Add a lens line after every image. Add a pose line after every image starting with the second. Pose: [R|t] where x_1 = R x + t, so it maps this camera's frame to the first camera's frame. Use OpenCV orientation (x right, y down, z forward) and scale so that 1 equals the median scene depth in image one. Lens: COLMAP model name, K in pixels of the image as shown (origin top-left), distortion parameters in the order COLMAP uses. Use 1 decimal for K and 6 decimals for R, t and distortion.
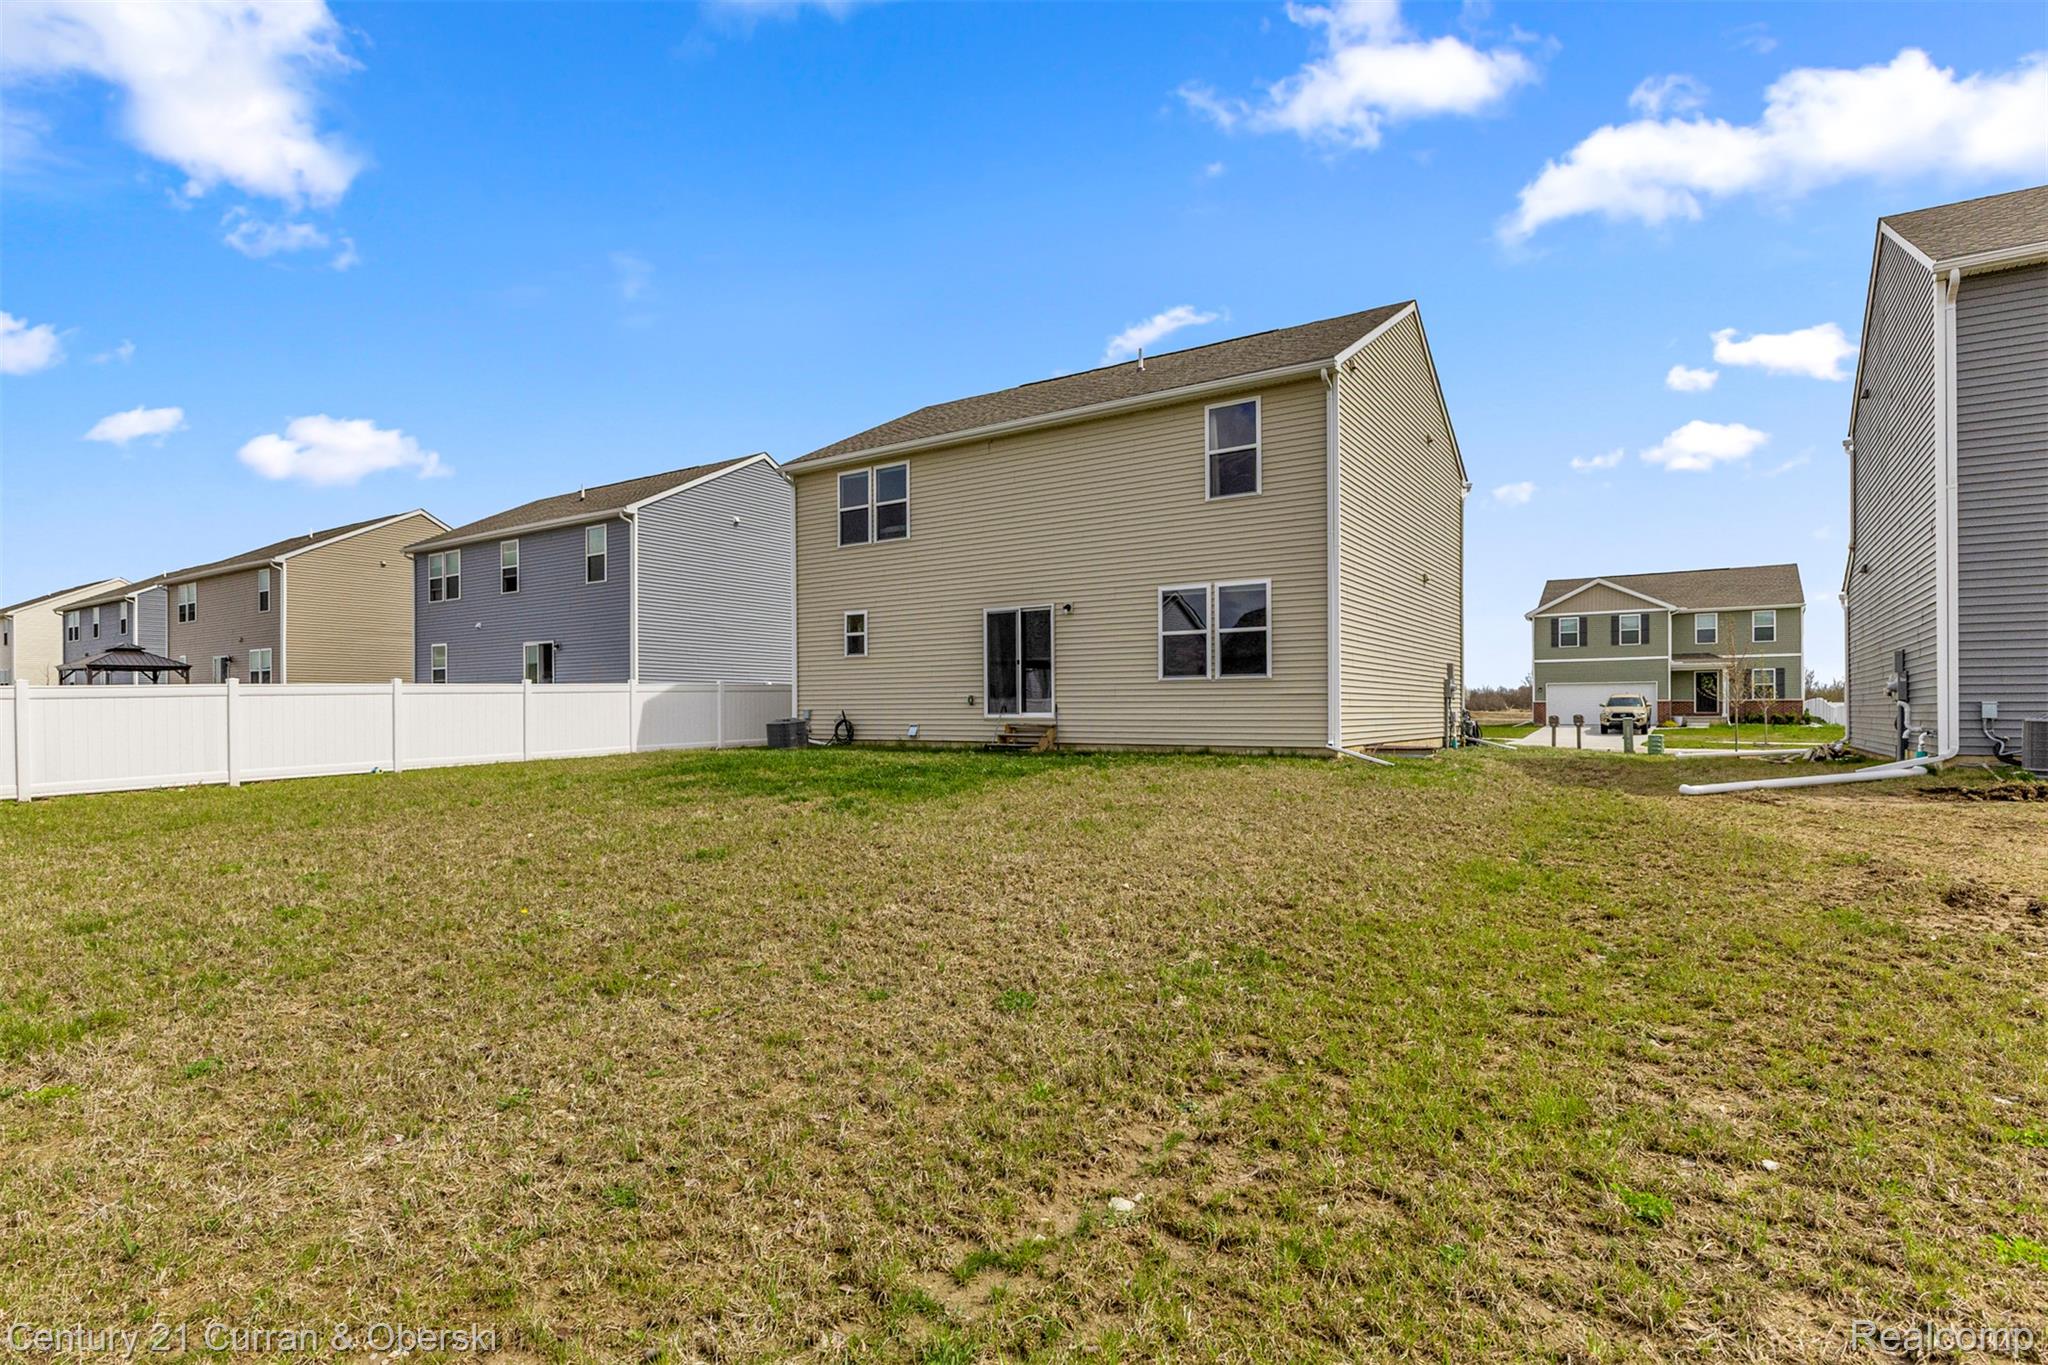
lens RADIAL K [[951.4, 0, 1024.4], [0, 951.4, 686.4], [0, 0, 1]] dist [-0.003620, 0.003369]
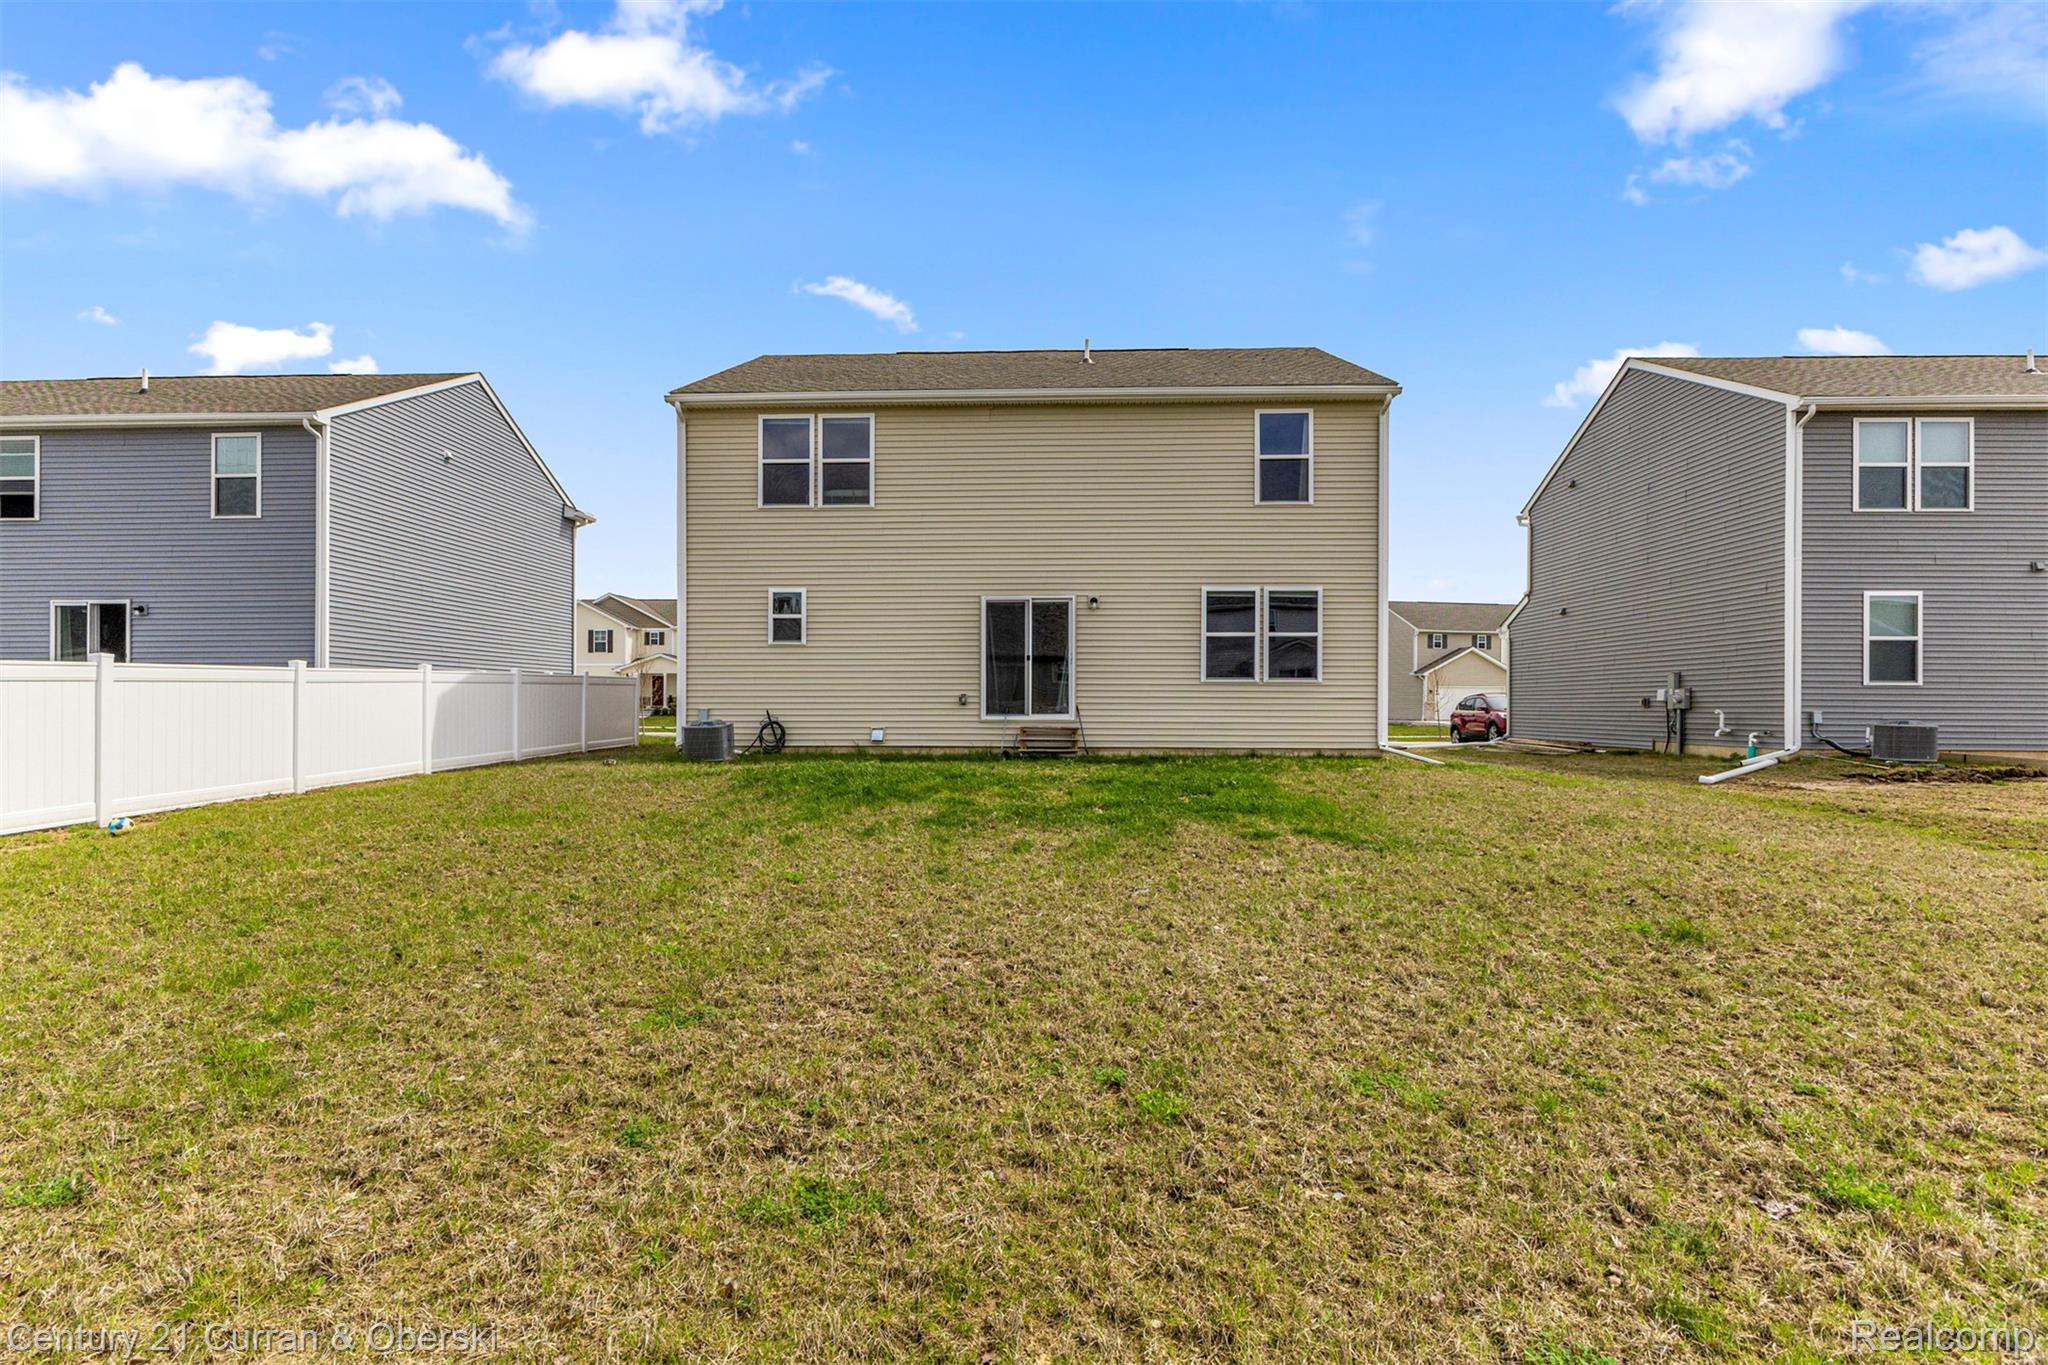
lens RADIAL K [[926.1, 0, 1024.6], [0, 926.1, 685.4], [0, 0, 1]] dist [-0.002660, -0.001498]
pose [[0.869855, 0.024383, 0.492705, -0.438124], [-0.019588, 0.999697, -0.014891, 0.013028], [-0.492919, 0.003302, 0.870069, 0.241709]]
